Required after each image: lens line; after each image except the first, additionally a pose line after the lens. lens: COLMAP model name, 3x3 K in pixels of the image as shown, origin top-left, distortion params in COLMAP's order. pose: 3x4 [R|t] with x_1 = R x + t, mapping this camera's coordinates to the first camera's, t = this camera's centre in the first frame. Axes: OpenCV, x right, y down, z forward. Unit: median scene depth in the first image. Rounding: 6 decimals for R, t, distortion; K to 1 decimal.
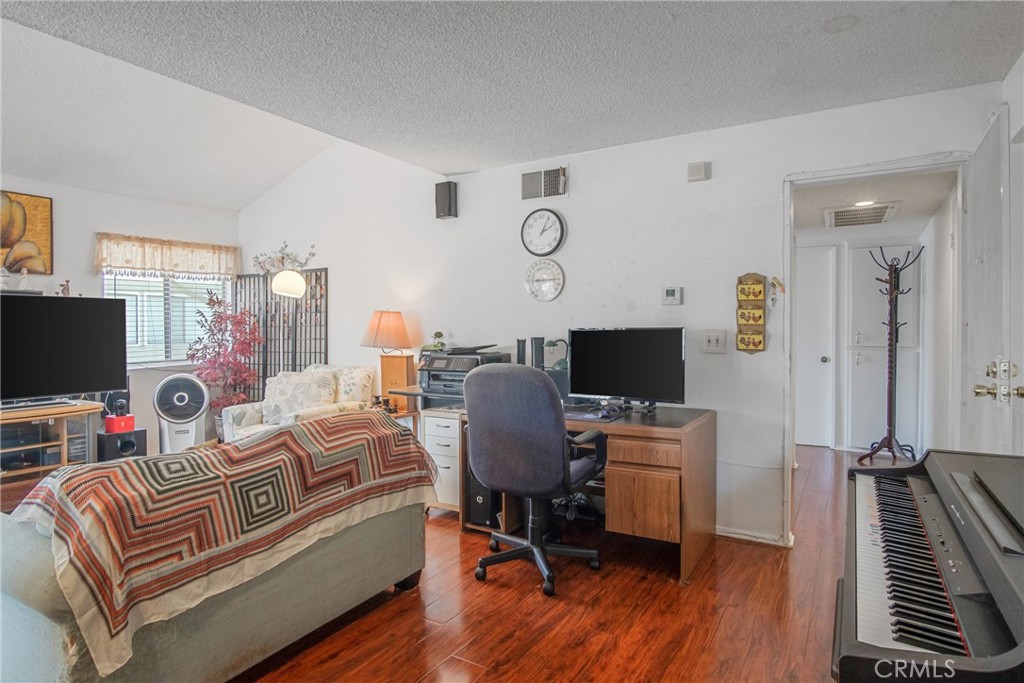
lens RADIAL K [[570.9, 0, 511.0], [0, 570.9, 330.4], [0, 0, 1]] dist [-0.024303, 0.000532]
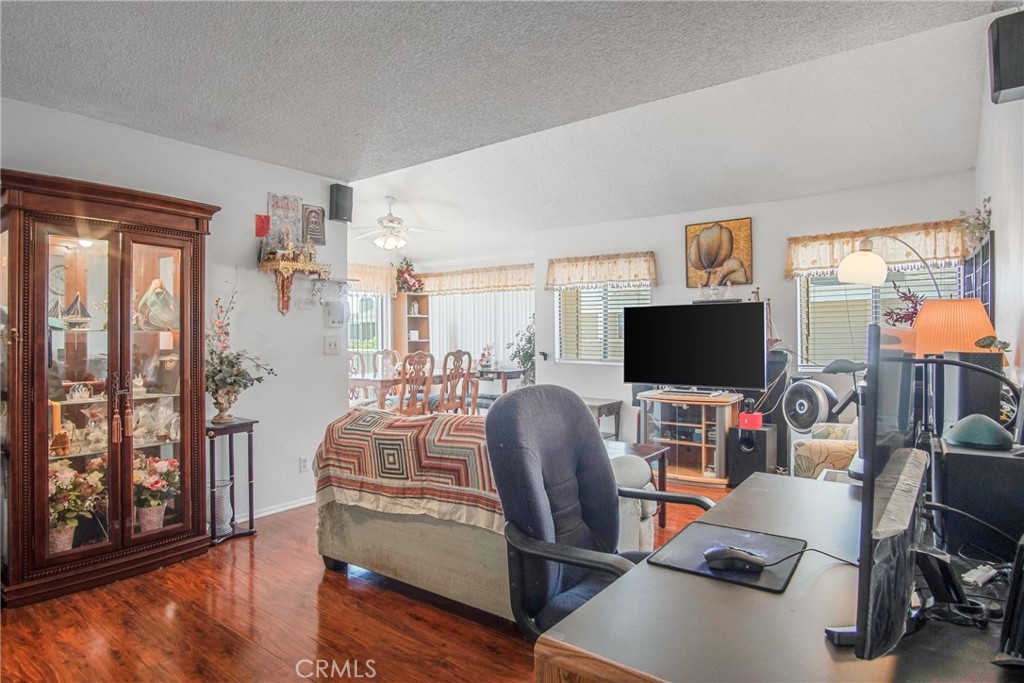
lens RADIAL K [[570.9, 0, 511.0], [0, 570.9, 330.4], [0, 0, 1]] dist [-0.024303, 0.000532]
pose [[-0.111085, -0.002058, -0.993809, 0.403728], [0.002412, 0.999994, -0.002340, -0.002263], [0.993808, -0.002657, -0.111079, 0.657609]]
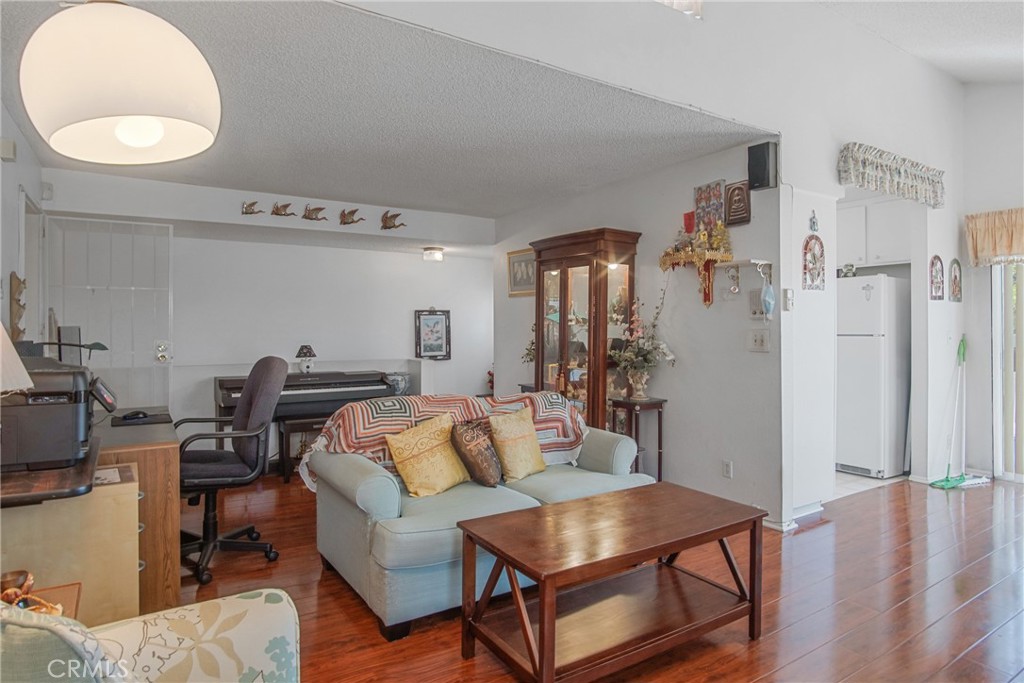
lens RADIAL K [[570.9, 0, 511.0], [0, 570.9, 330.4], [0, 0, 1]] dist [-0.024303, 0.000532]
pose [[-0.910323, 0.002404, 0.413891, -0.542101], [0.006055, 0.999953, 0.007509, -0.003128], [-0.413854, 0.009342, -0.910296, 1.127066]]
